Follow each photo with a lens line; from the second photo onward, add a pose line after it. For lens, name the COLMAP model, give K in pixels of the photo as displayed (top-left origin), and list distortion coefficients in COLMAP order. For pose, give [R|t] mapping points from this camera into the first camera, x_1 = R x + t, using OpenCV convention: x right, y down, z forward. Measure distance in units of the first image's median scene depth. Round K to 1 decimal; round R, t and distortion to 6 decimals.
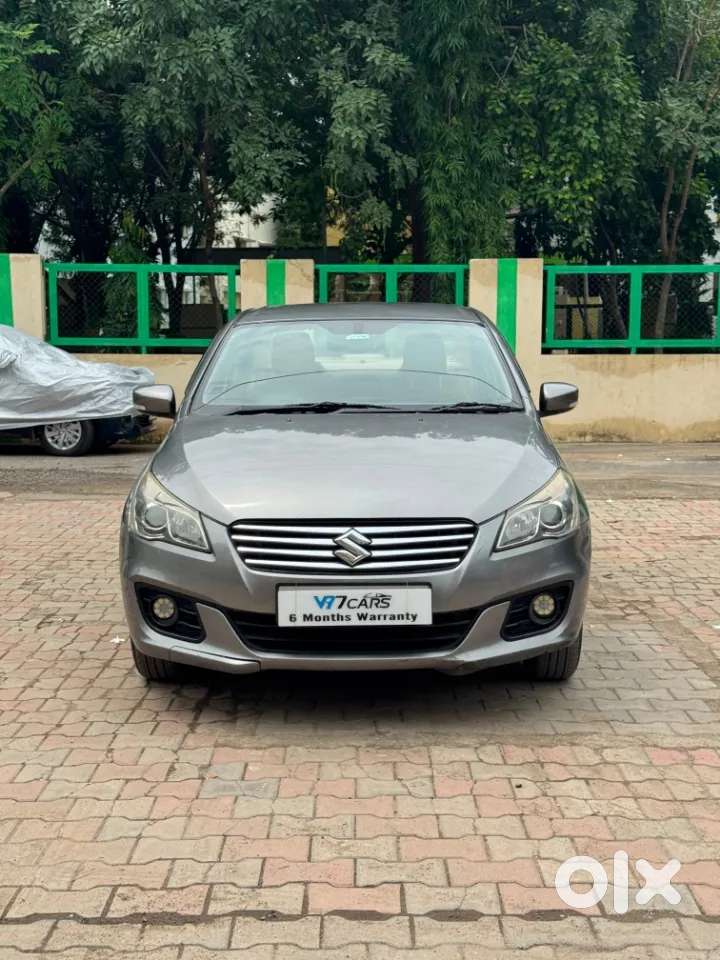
lens RADIAL K [[1339.0, 0, 360.0], [0, 1339.0, 480.0], [0, 0, 1]] dist [0.193964, -0.397941]
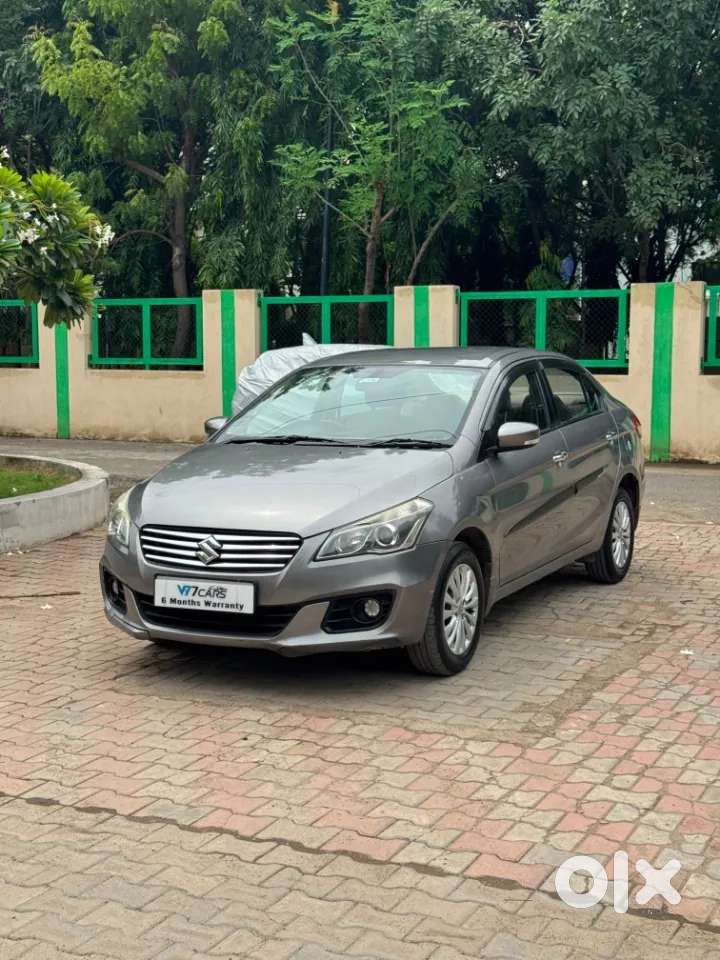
lens RADIAL K [[1339.0, 0, 360.0], [0, 1339.0, 480.0], [0, 0, 1]] dist [0.193964, -0.397941]
pose [[0.899596, 0.041971, -0.434701, 0.643299], [-0.043963, 0.999018, 0.005478, -0.029272], [0.434504, 0.014183, 0.900558, -0.105739]]
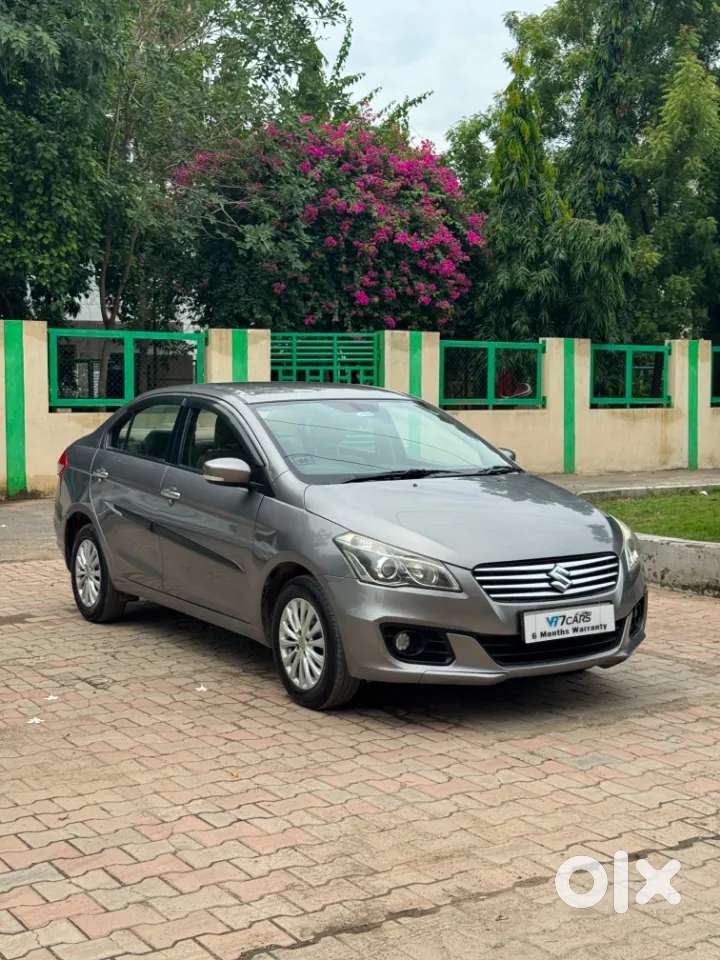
lens RADIAL K [[1339.0, 0, 360.0], [0, 1339.0, 480.0], [0, 0, 1]] dist [0.193964, -0.397941]
pose [[0.833642, -0.036171, 0.551119, -0.838441], [0.055280, 0.998307, -0.018097, -0.031703], [-0.549531, 0.045552, 0.834231, -0.006731]]
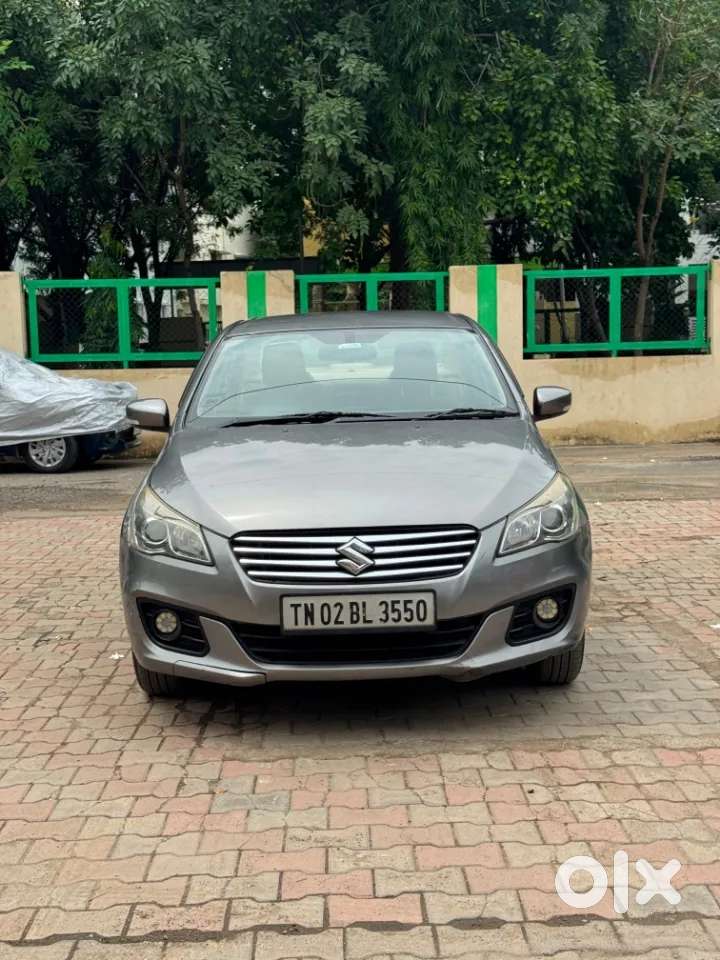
lens RADIAL K [[1339.0, 0, 360.0], [0, 1339.0, 480.0], [0, 0, 1]] dist [0.193964, -0.397941]
pose [[0.999553, -0.026085, 0.014578, -0.014211], [0.026186, 0.999635, -0.006720, 0.000219], [-0.014398, 0.007099, 0.999871, 0.002340]]
